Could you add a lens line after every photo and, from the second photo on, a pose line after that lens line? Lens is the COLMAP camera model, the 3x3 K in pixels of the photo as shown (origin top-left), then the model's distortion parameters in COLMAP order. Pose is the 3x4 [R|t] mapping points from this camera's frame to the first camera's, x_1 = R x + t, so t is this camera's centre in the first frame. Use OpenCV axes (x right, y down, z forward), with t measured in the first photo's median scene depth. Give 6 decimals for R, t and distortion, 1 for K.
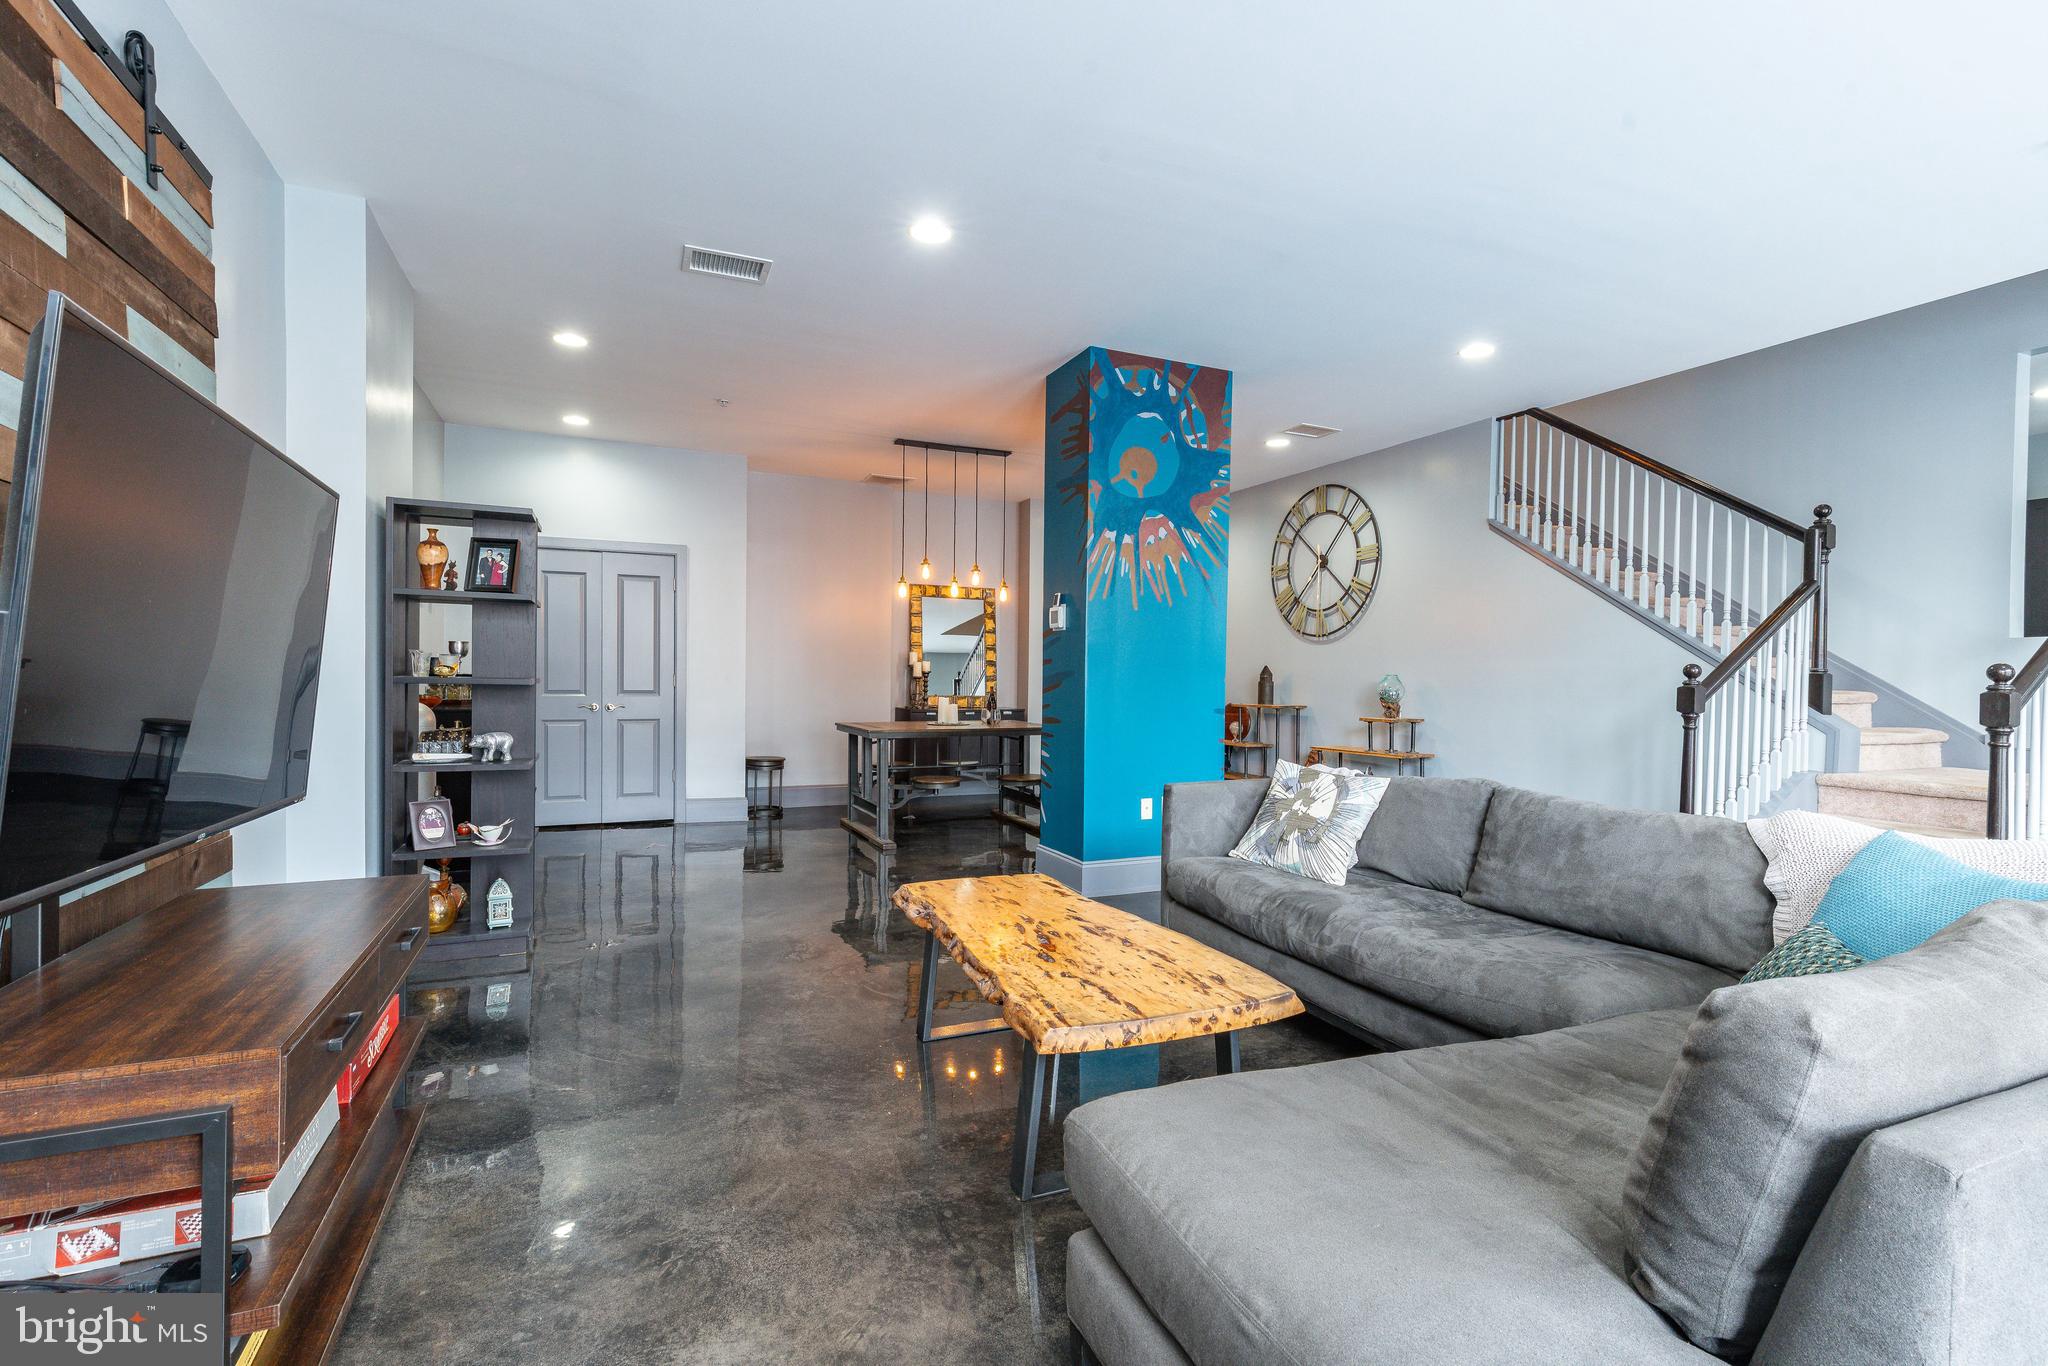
lens RADIAL K [[944.8, 0, 1067.9], [0, 944.8, 681.6], [0, 0, 1]] dist [0.003828, 0.000420]
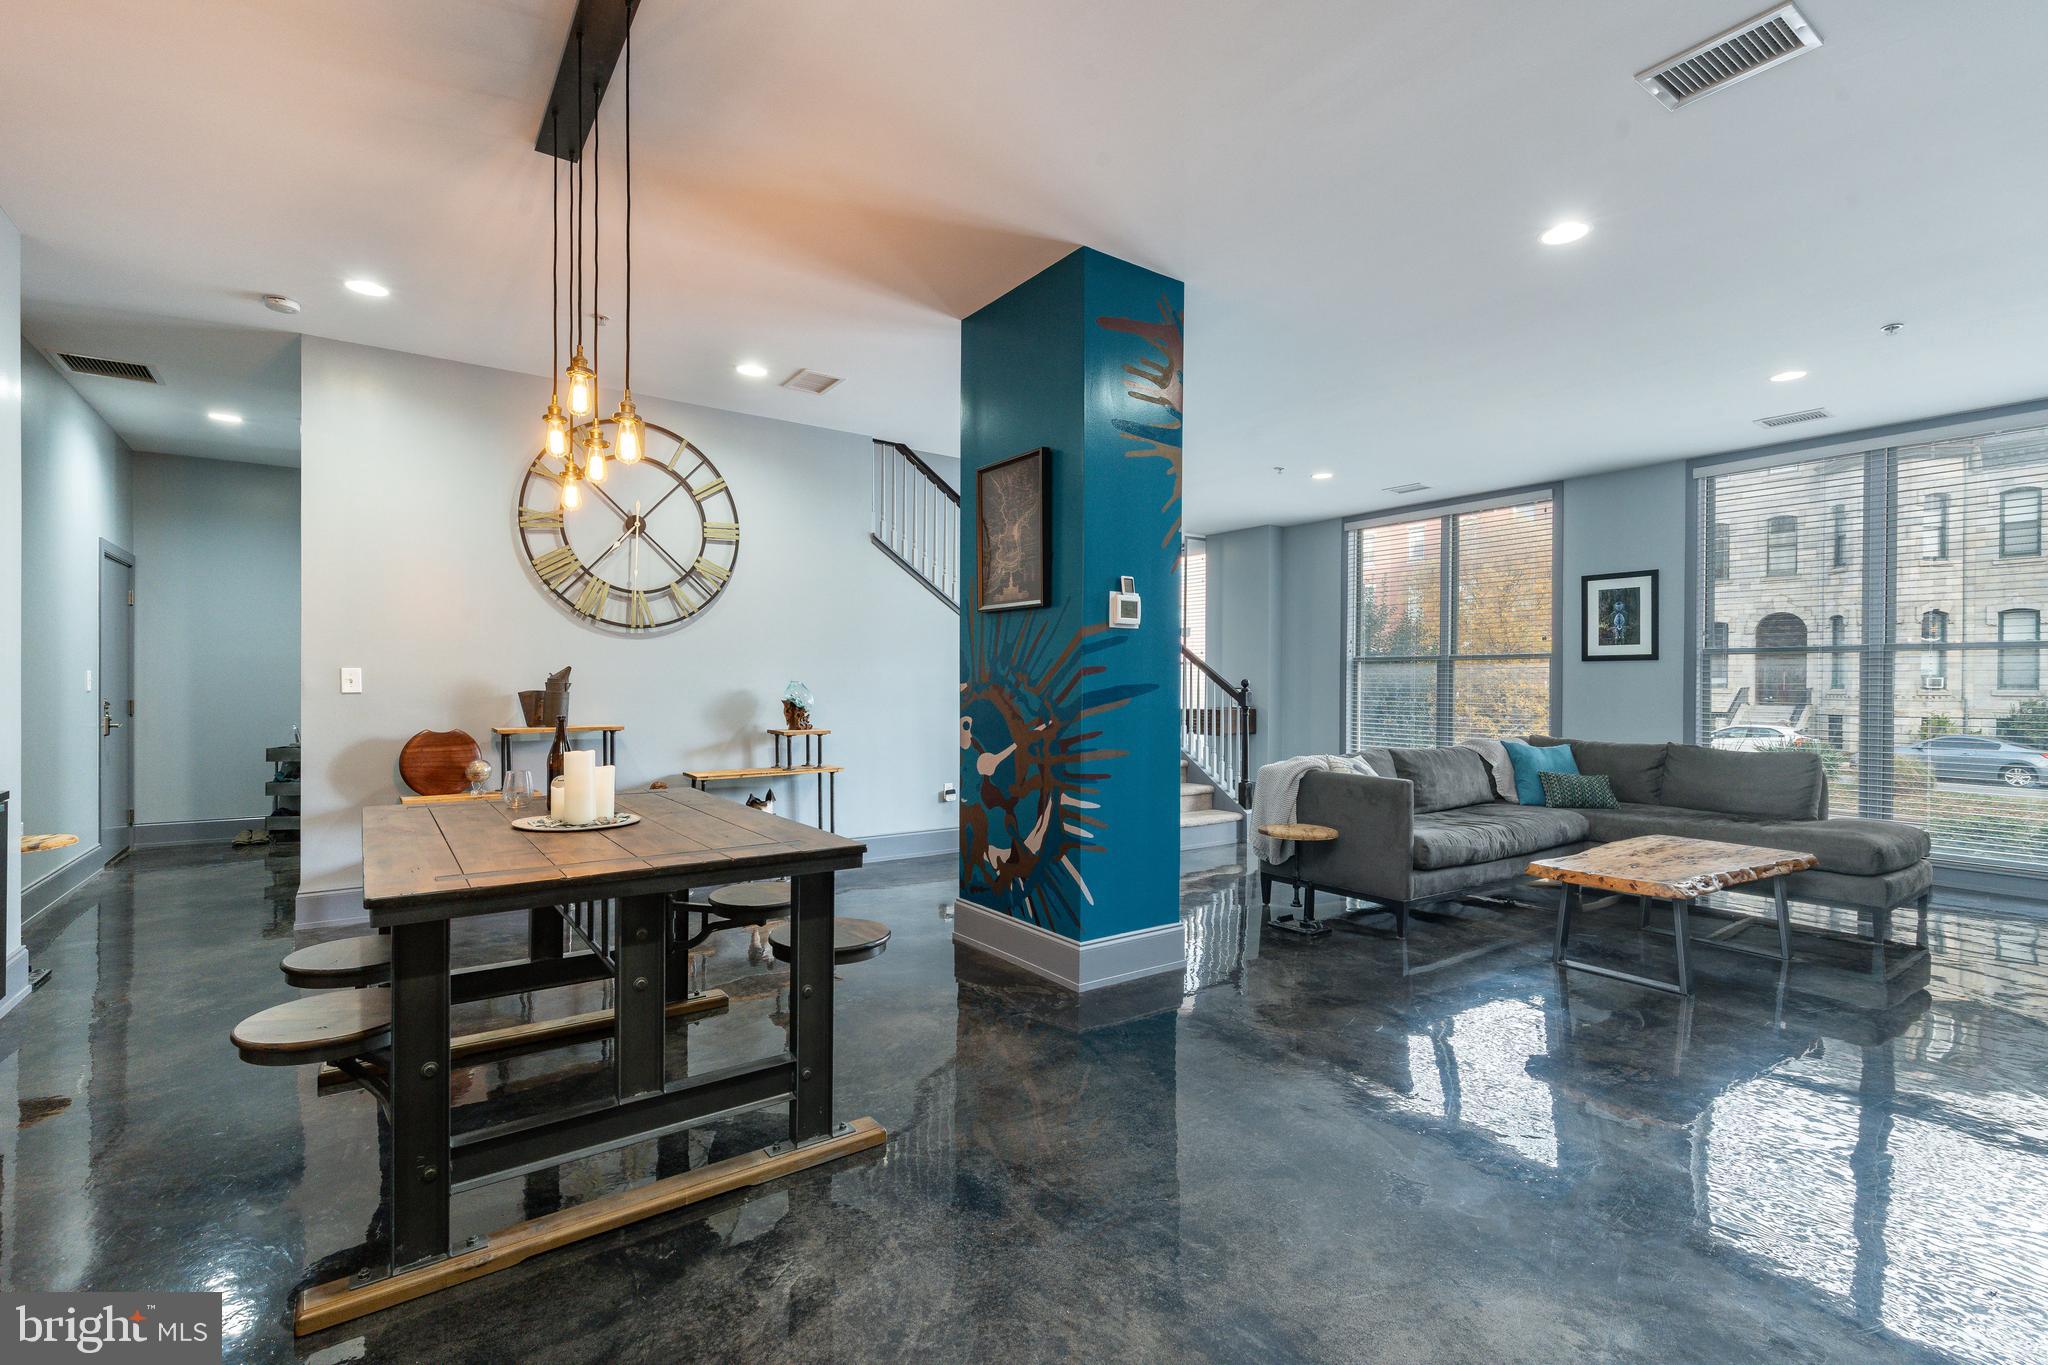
lens RADIAL K [[905.8, 0, 1028.6], [0, 905.8, 701.5], [0, 0, 1]] dist [0.005948, 0.000550]
pose [[-0.173108, -0.033307, 0.984340, -0.939044], [-0.004657, 0.999445, 0.032999, -0.030094], [-0.984892, 0.001128, -0.173167, 1.622949]]
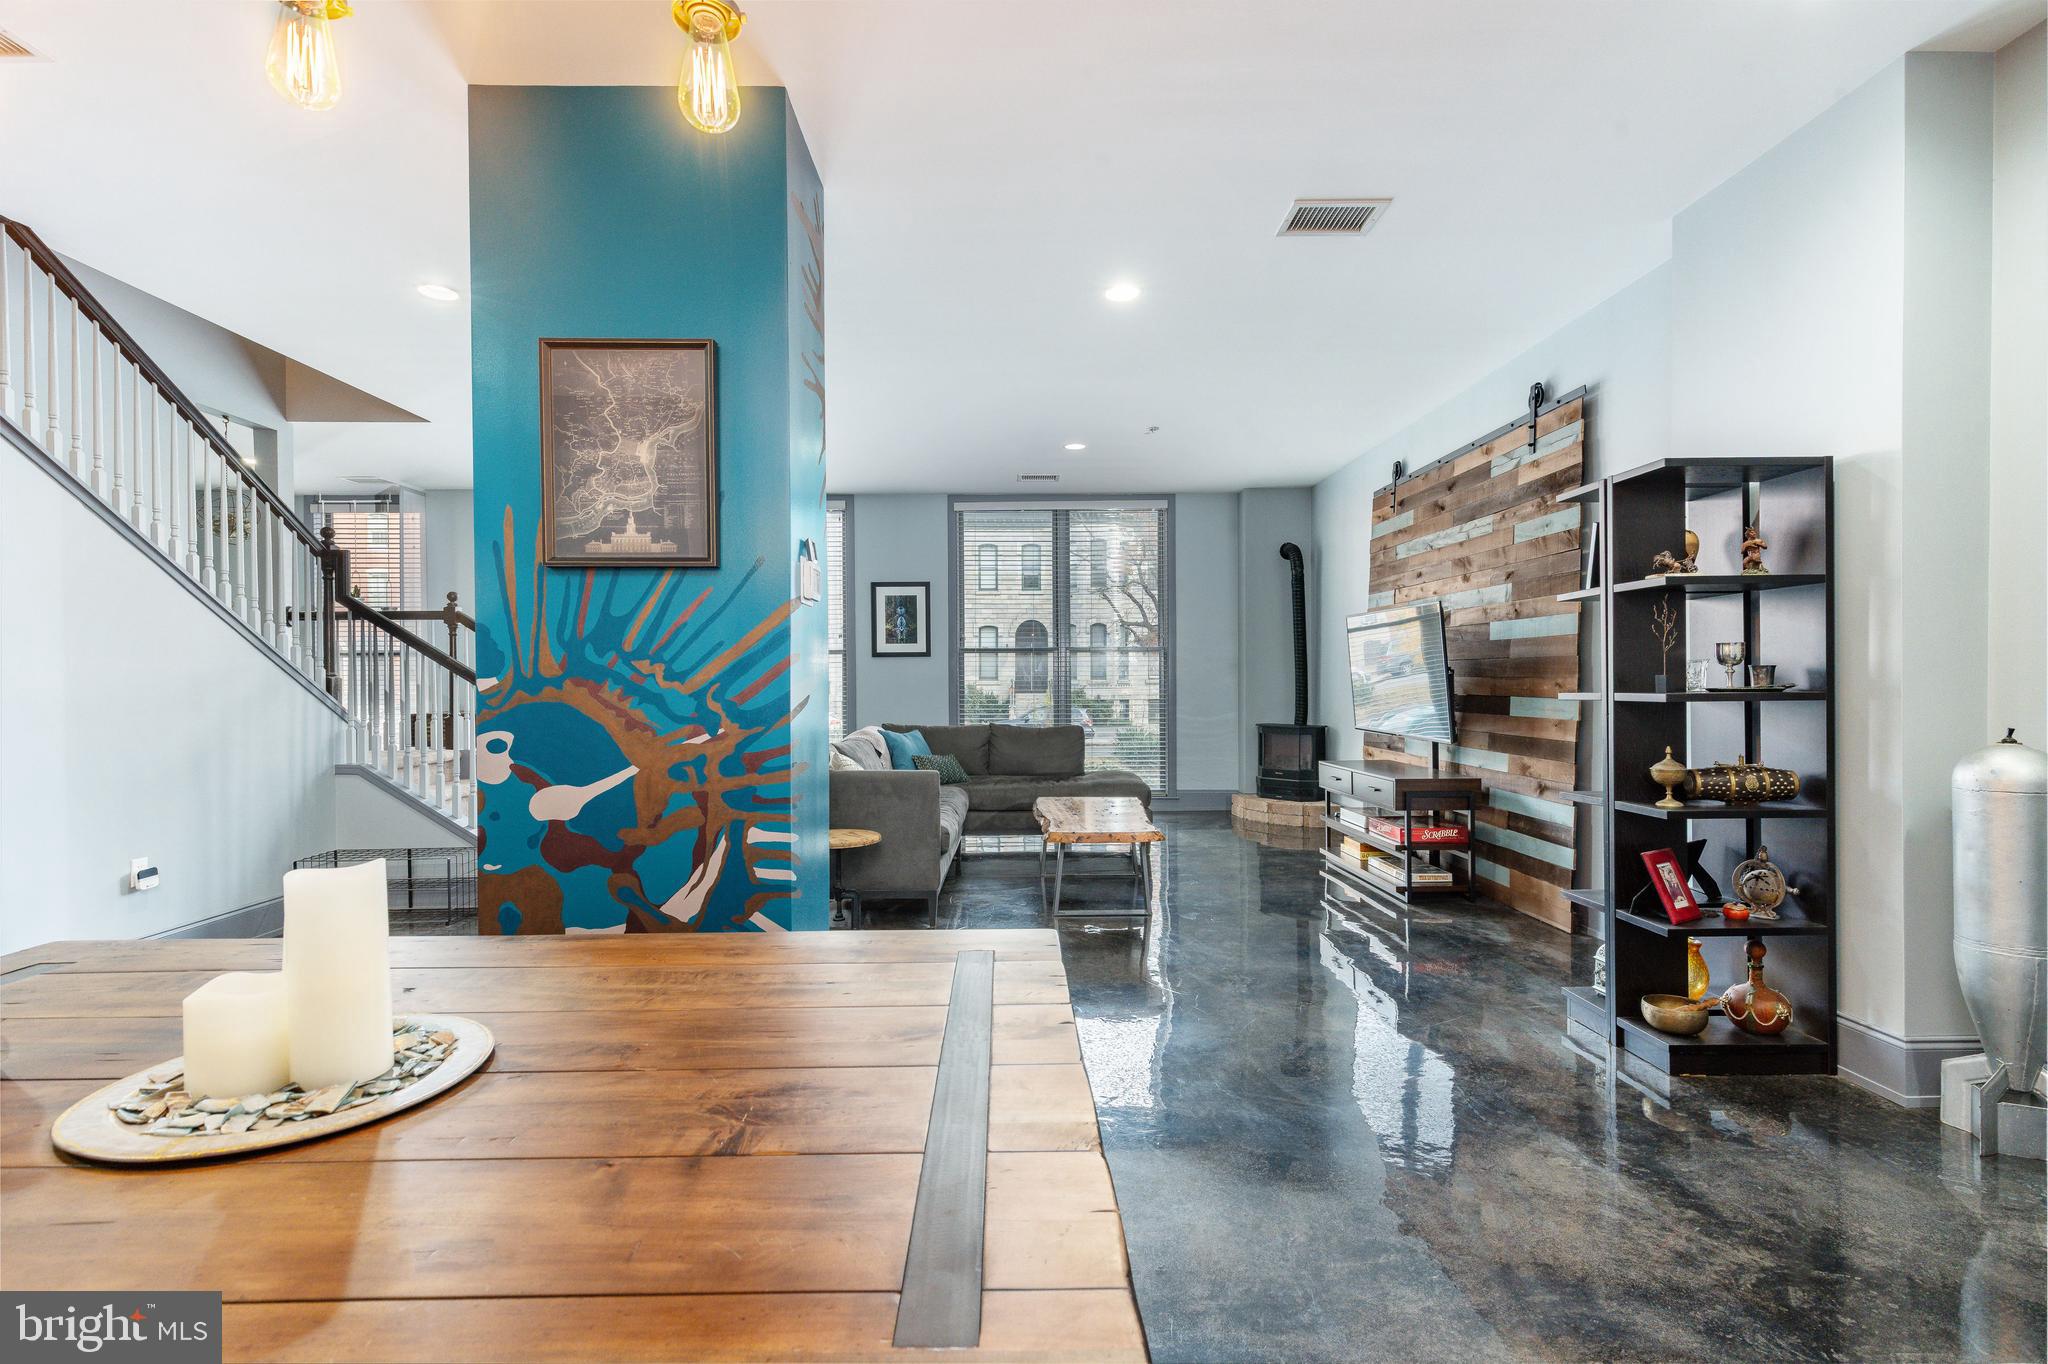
lens RADIAL K [[905.8, 0, 1028.6], [0, 905.8, 701.0], [0, 0, 1]] dist [0.005948, 0.000550]
pose [[-0.917033, -0.020526, 0.398282, -0.458260], [-0.009003, 0.999486, 0.030781, -0.022179], [-0.398709, 0.024641, -0.916746, 1.989449]]
